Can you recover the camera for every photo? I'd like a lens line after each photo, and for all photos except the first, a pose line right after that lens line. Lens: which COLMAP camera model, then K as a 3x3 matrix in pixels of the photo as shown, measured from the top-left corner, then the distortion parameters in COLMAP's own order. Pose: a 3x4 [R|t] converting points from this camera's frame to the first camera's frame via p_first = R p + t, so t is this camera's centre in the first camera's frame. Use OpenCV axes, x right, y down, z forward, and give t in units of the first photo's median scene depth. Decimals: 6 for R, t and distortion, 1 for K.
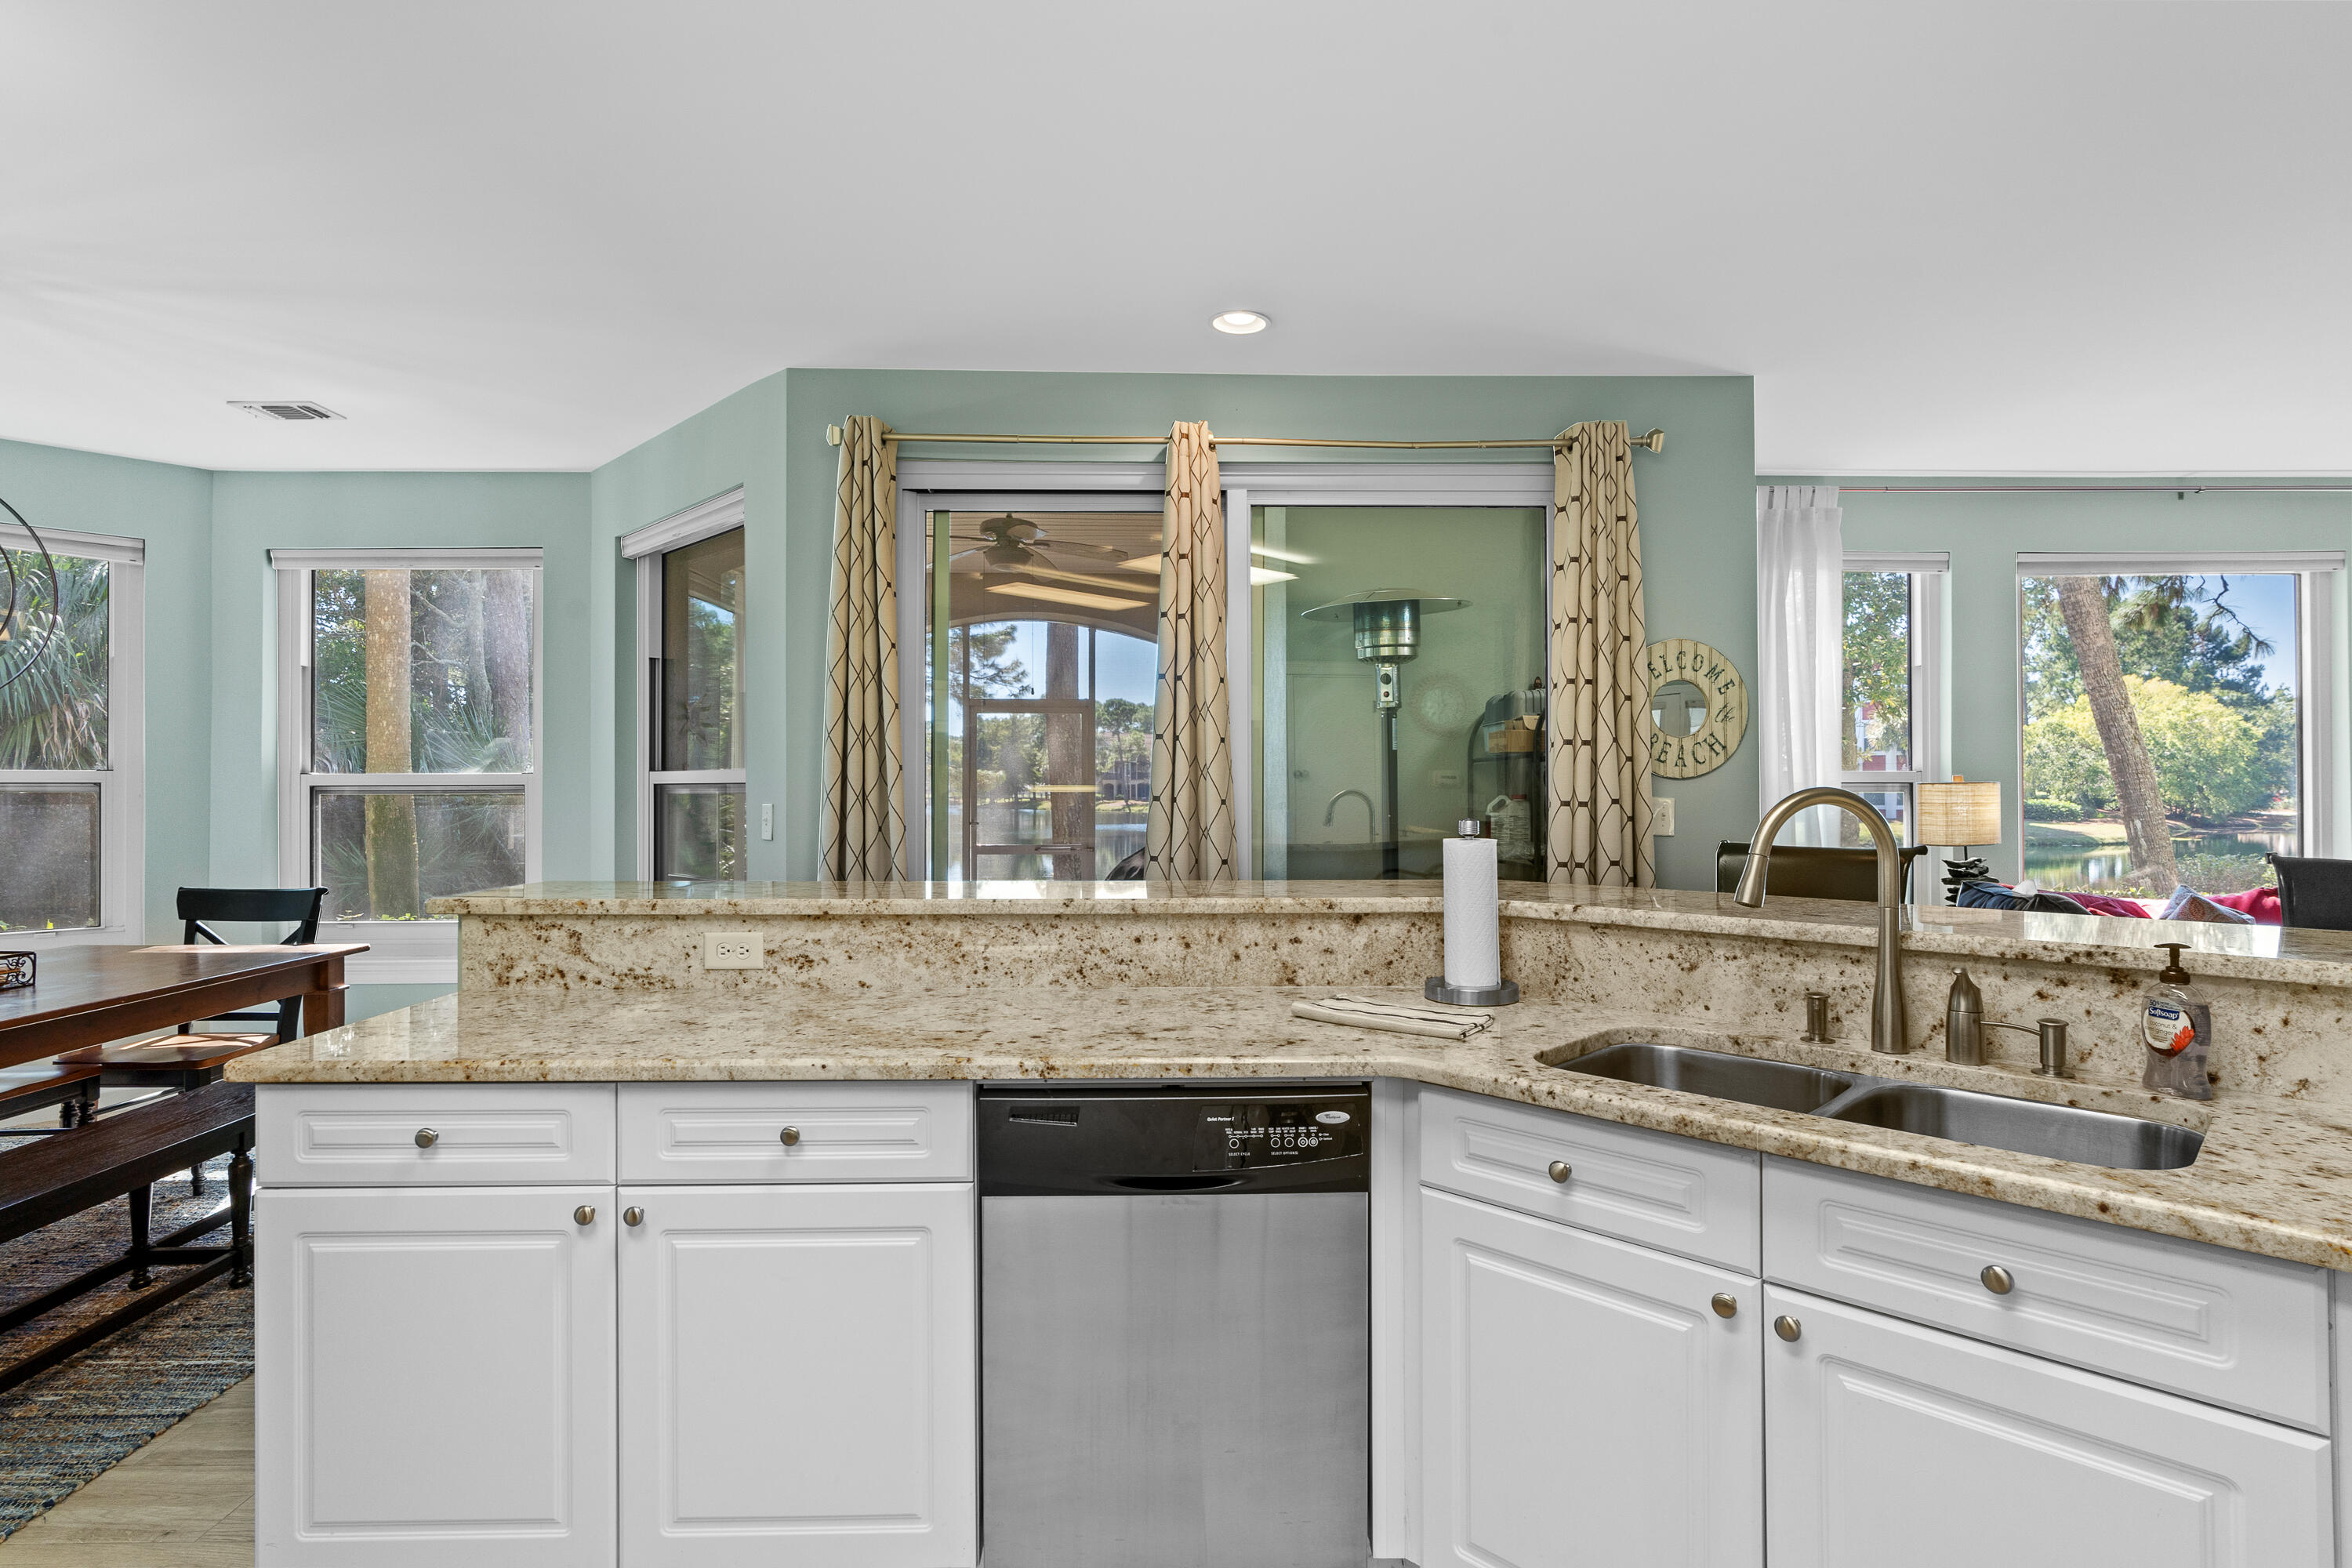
lens RADIAL K [[1151.8, 0, 1172.6], [0, 1151.8, 794.4], [0, 0, 1]] dist [-0.000475, 0.002493]
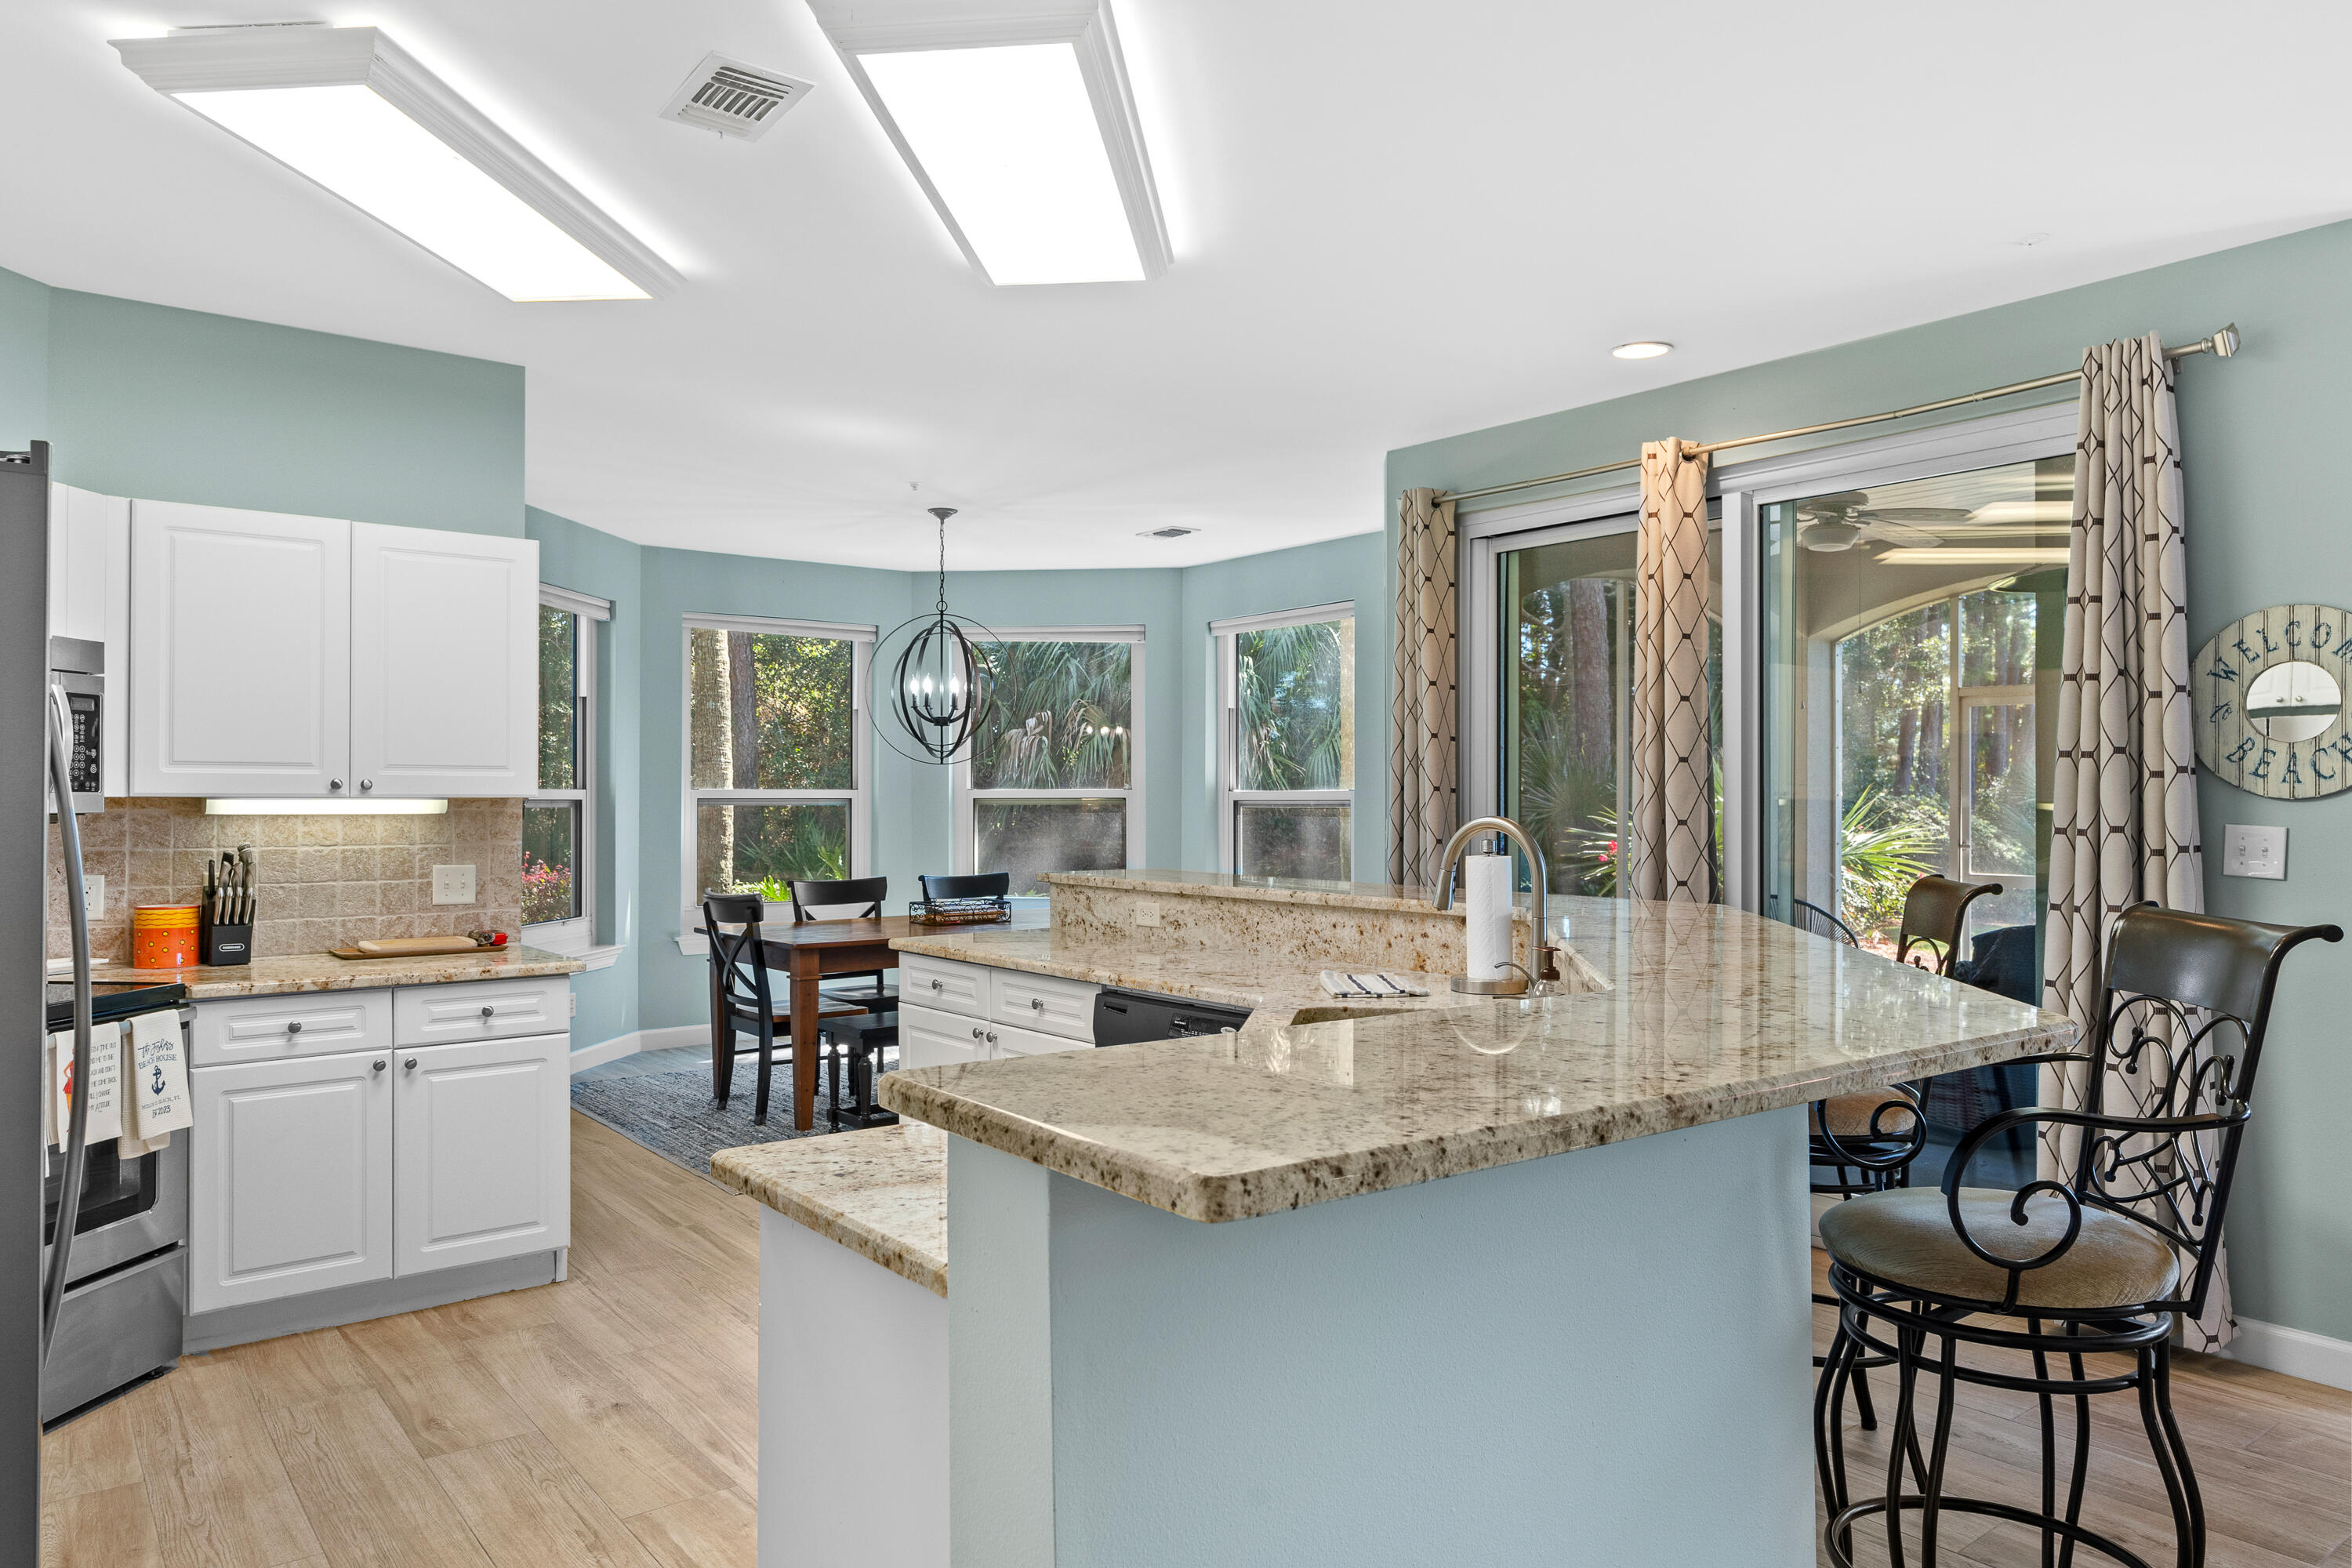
lens RADIAL K [[1548.6, 0, 1188.5], [0, 1548.6, 793.1], [0, 0, 1]] dist [-0.004296, 0.002567]
pose [[0.606107, -0.000171, -0.795383, 1.288969], [-0.004309, 0.999985, -0.003499, -0.018574], [0.795371, 0.005548, 0.606097, -0.207632]]
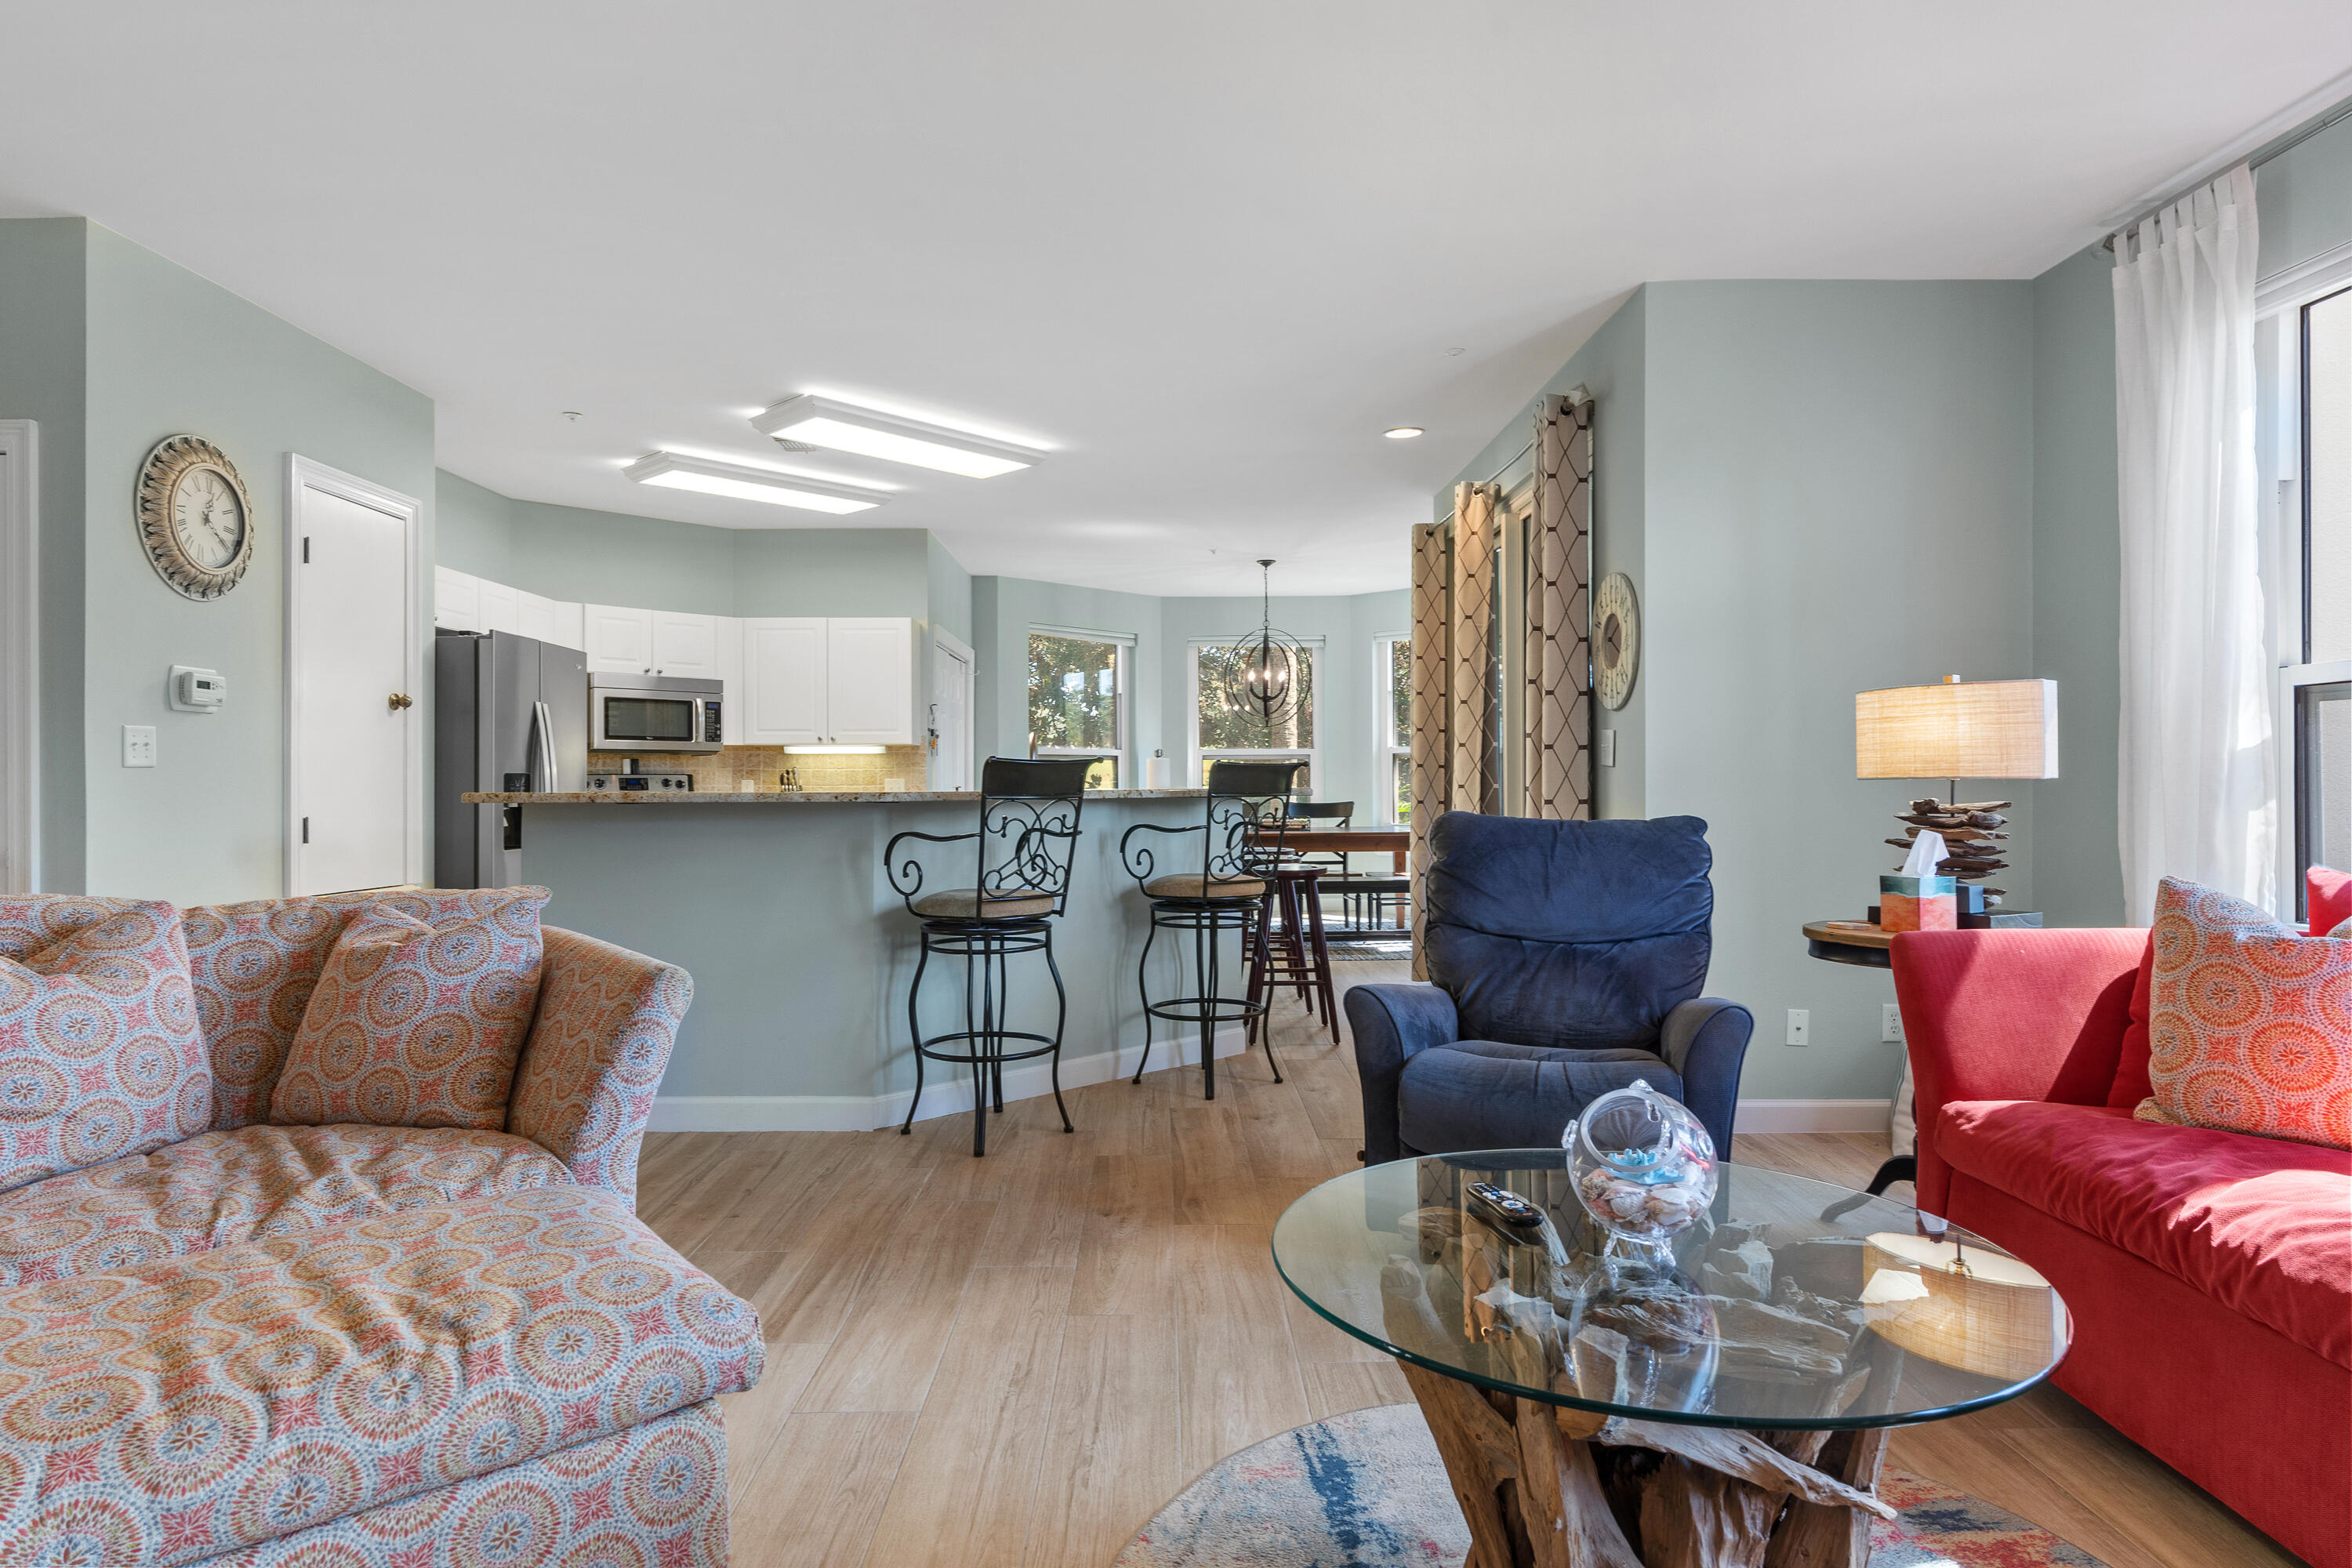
lens RADIAL K [[1366.0, 0, 1179.4], [0, 1366.0, 783.1], [0, 0, 1]] dist [0.026167, -0.000245]
pose [[-0.024437, 0.001709, -0.999700, 2.718683], [0.003226, 0.999993, 0.001631, 0.079232], [0.999696, -0.003185, -0.024443, 1.081030]]
